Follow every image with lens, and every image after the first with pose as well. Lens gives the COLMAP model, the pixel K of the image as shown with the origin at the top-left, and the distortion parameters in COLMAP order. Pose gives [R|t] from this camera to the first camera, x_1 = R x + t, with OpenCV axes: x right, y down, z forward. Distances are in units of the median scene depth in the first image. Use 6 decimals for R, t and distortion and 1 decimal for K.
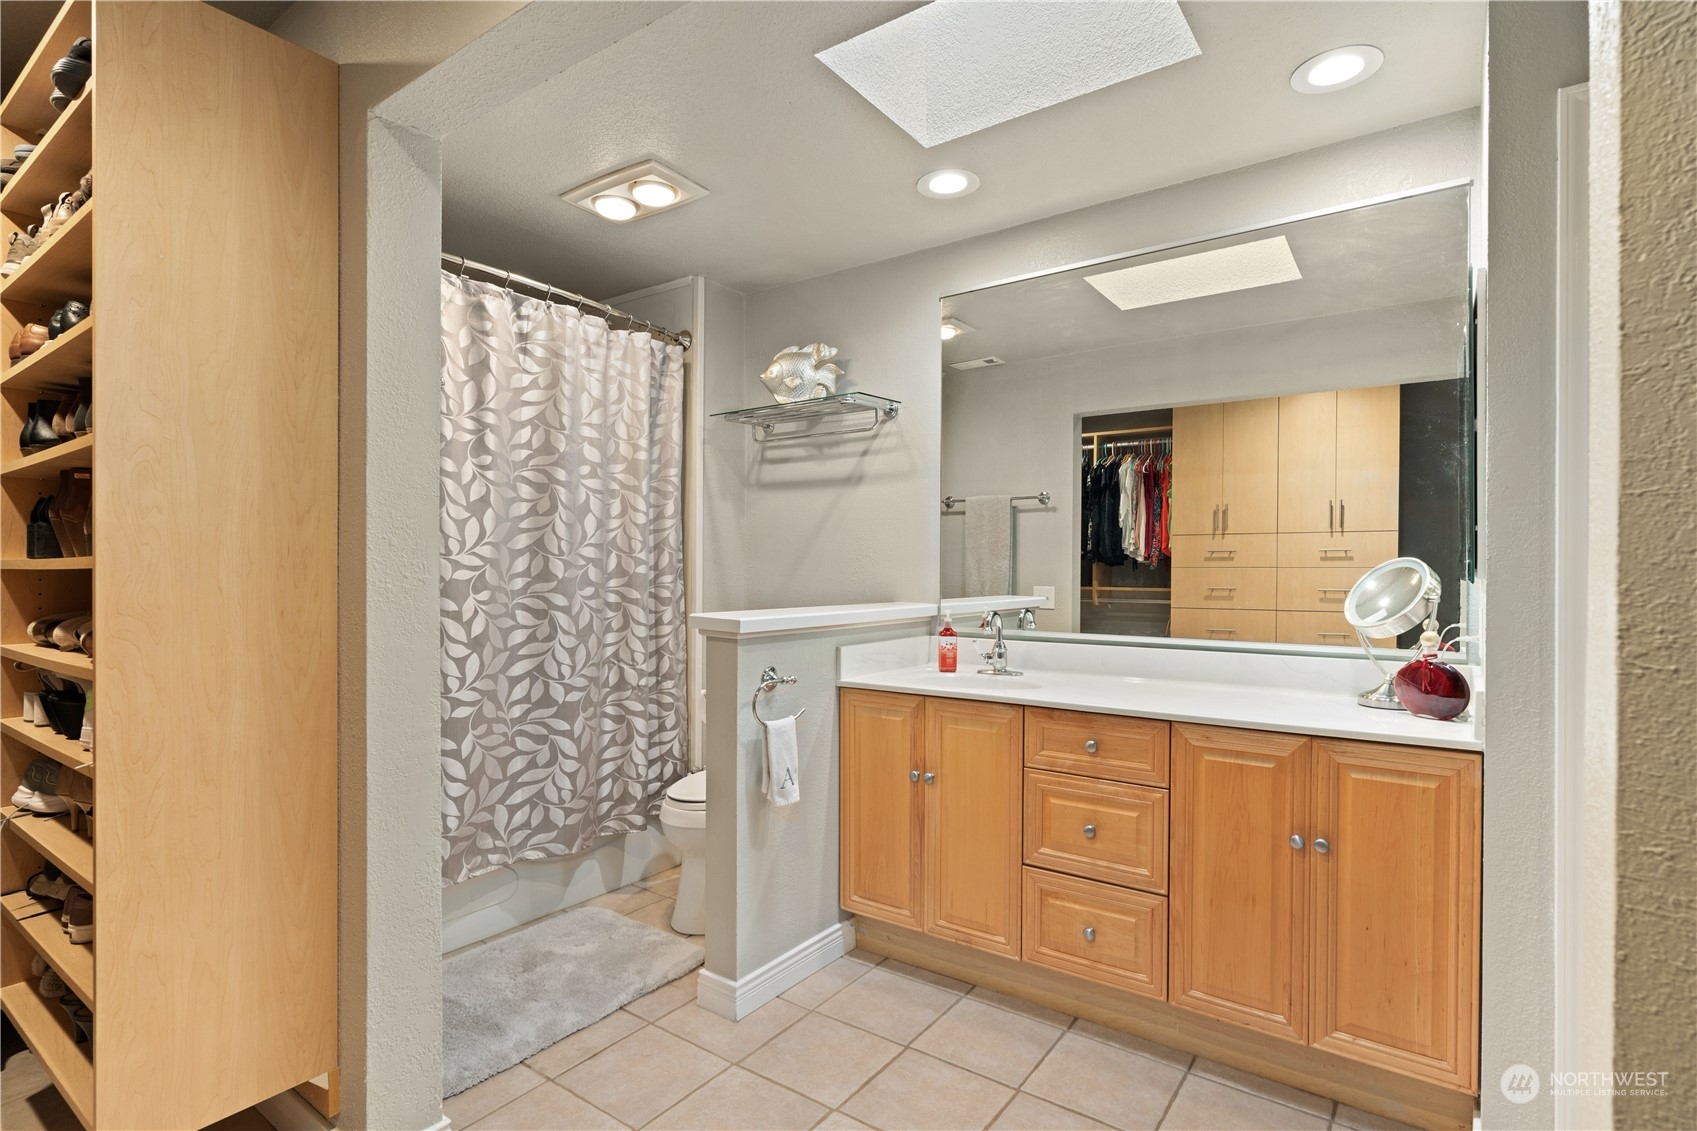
lens RADIAL K [[821.0, 0, 847.4], [0, 821.0, 569.2], [0, 0, 1]] dist [-0.005994, -0.000076]
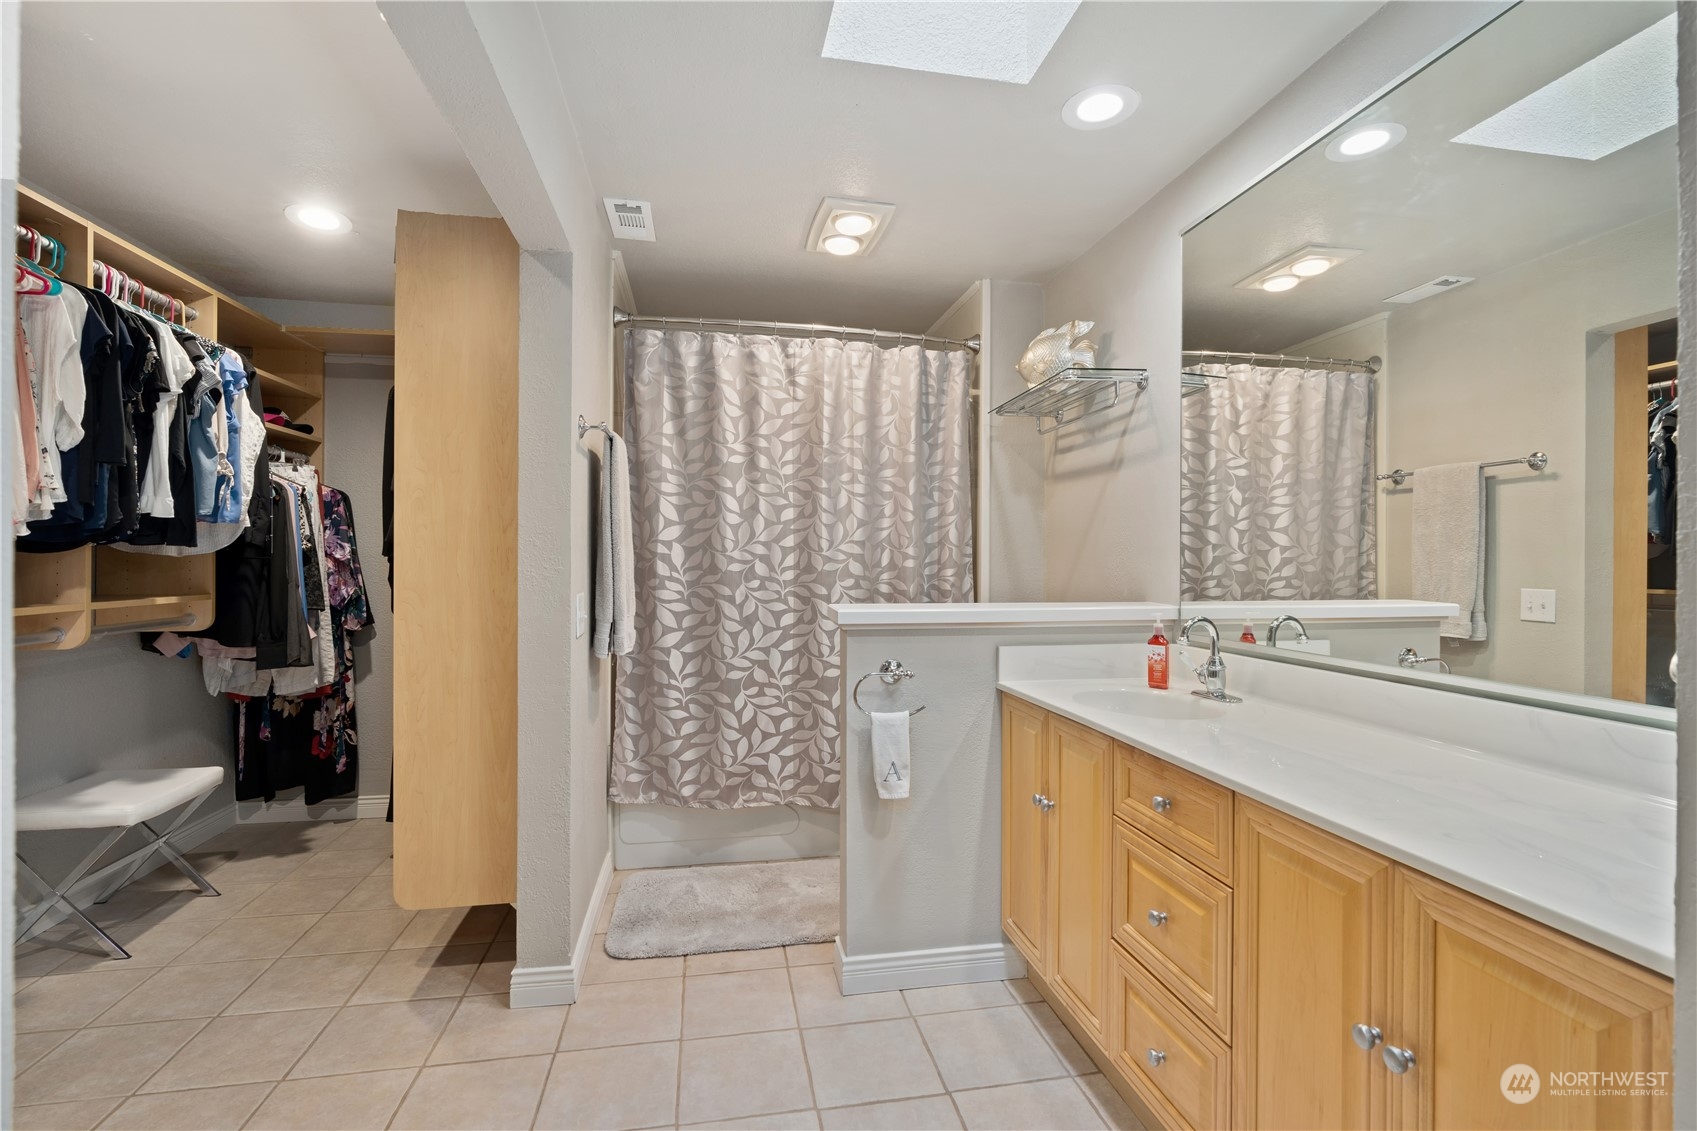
lens RADIAL K [[757.0, 0, 850.8], [0, 757.0, 561.0], [0, 0, 1]] dist [-0.003302, 0.000479]
pose [[0.729704, -0.001150, -0.683762, 0.428426], [-0.001568, 0.999993, -0.003355, 0.000128], [0.683762, 0.003520, 0.729697, 0.240031]]
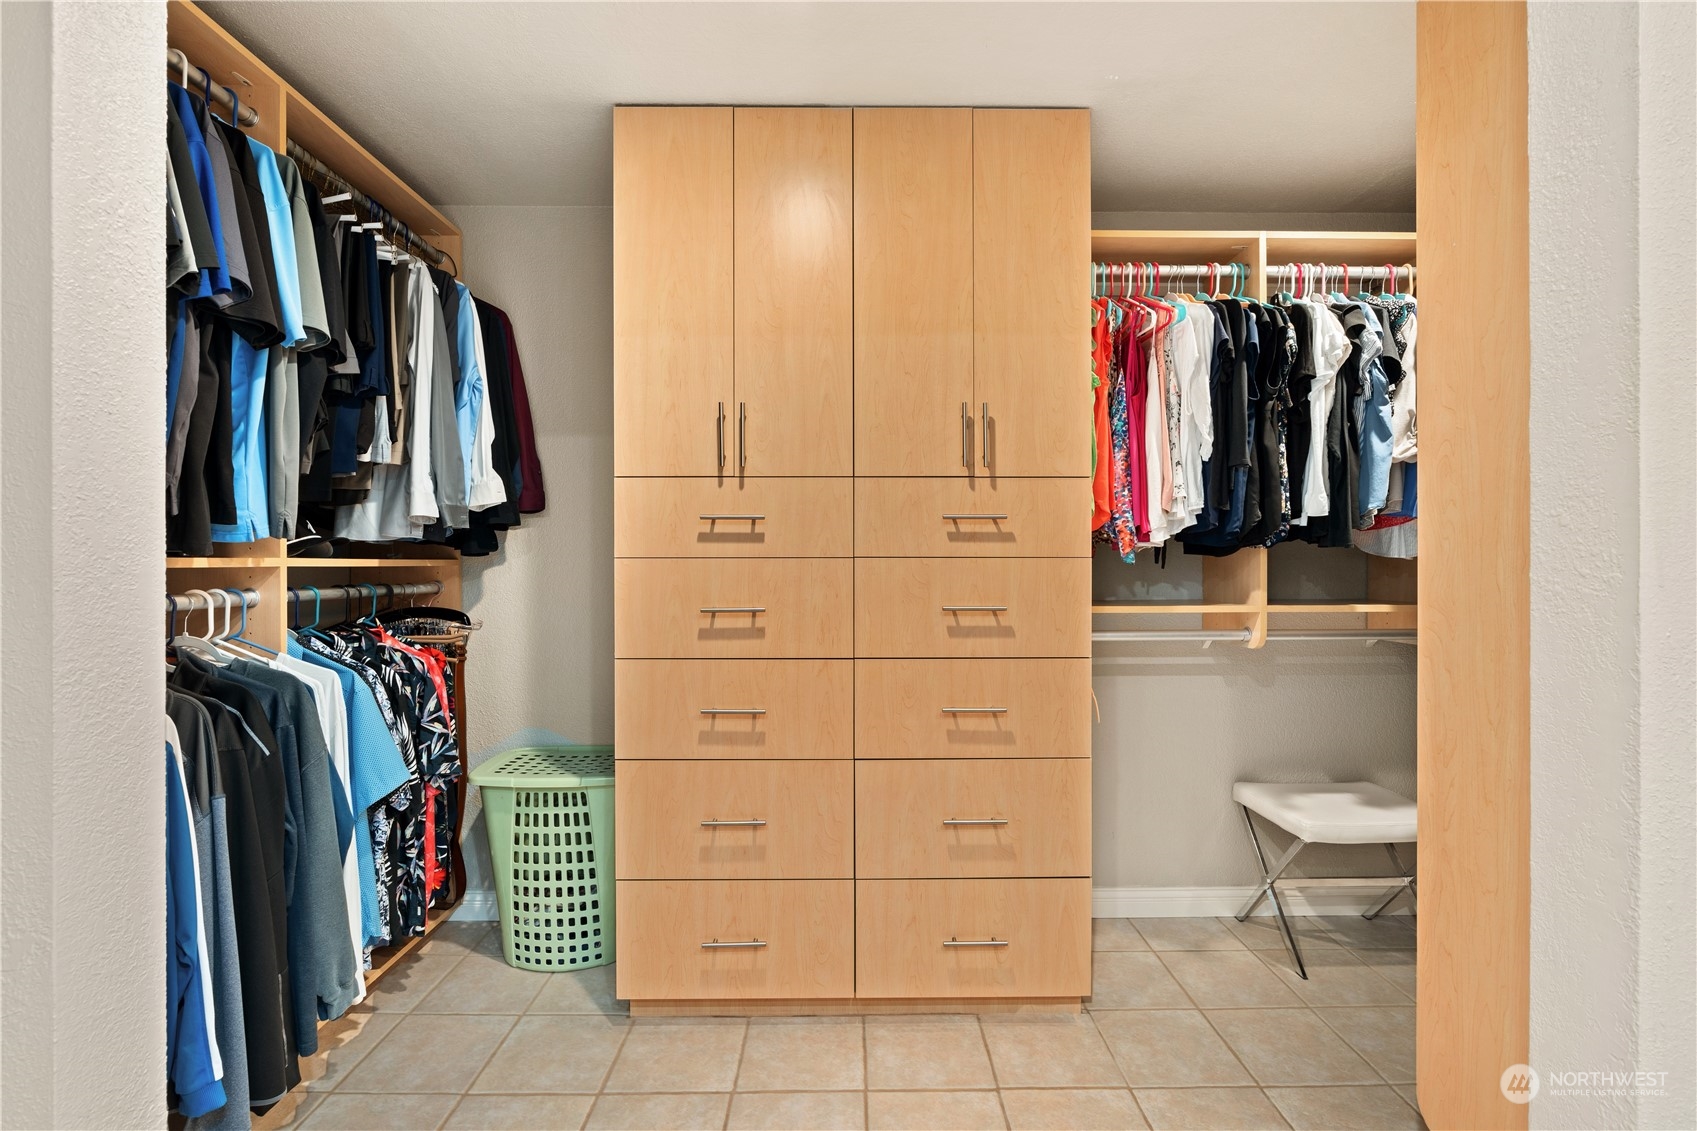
lens RADIAL K [[757.0, 0, 857.3], [0, 757.0, 565.8], [0, 0, 1]] dist [-0.003302, 0.000479]
pose [[-0.800330, -0.004072, -0.599547, 0.139215], [-0.004921, 0.999988, -0.000222, 0.002946], [0.599540, 0.002773, -0.800340, 0.654021]]
